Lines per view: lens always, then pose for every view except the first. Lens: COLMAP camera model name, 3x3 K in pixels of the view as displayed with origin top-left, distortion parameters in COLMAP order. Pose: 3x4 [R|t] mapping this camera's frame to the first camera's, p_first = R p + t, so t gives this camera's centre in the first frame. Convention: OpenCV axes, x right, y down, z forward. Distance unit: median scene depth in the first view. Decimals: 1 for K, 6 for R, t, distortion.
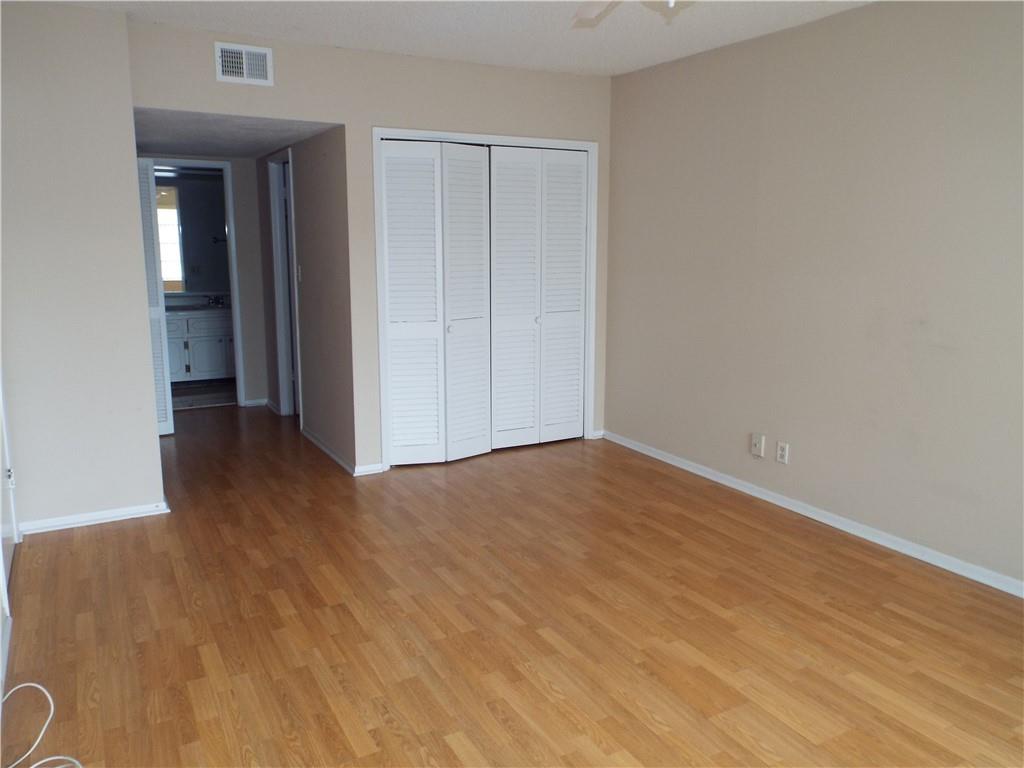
lens RADIAL K [[773.9, 0, 512.5], [0, 773.9, 383.8], [0, 0, 1]] dist [-0.017268, -0.005550]
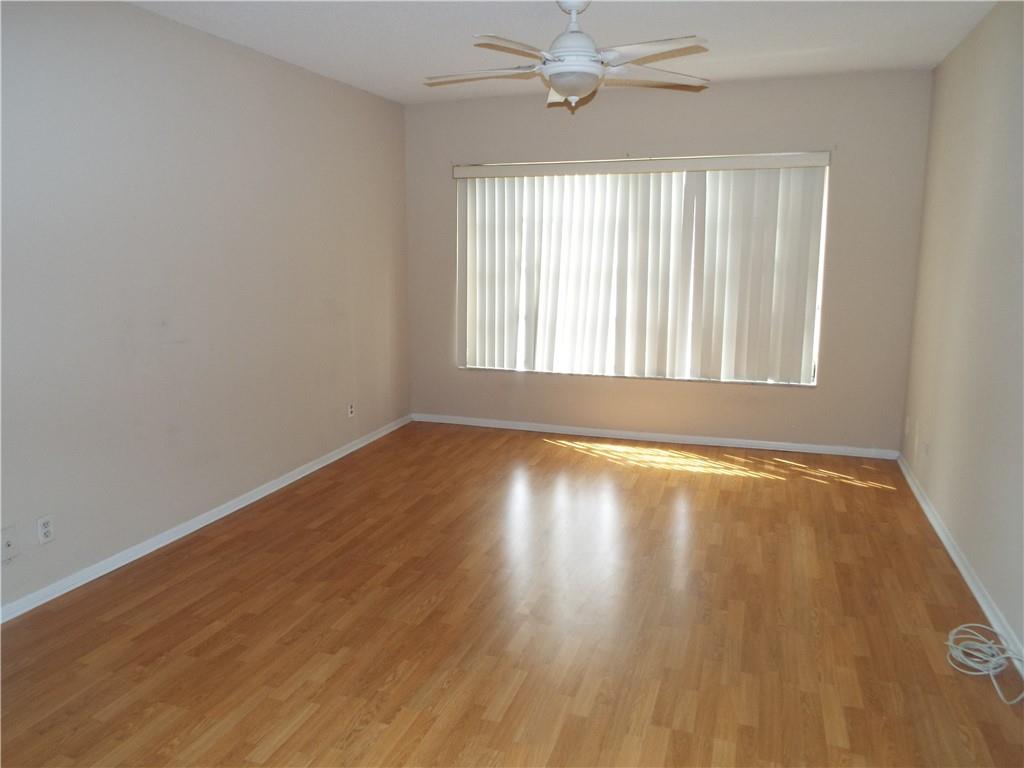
lens RADIAL K [[742.0, 0, 512.1], [0, 742.0, 383.1], [0, 0, 1]] dist [0.008358, -0.021354]
pose [[-0.672975, -0.134662, 0.727304, -0.610255], [0.129242, 0.946753, 0.294881, -0.264557], [-0.728286, 0.292446, -0.619737, 1.451315]]
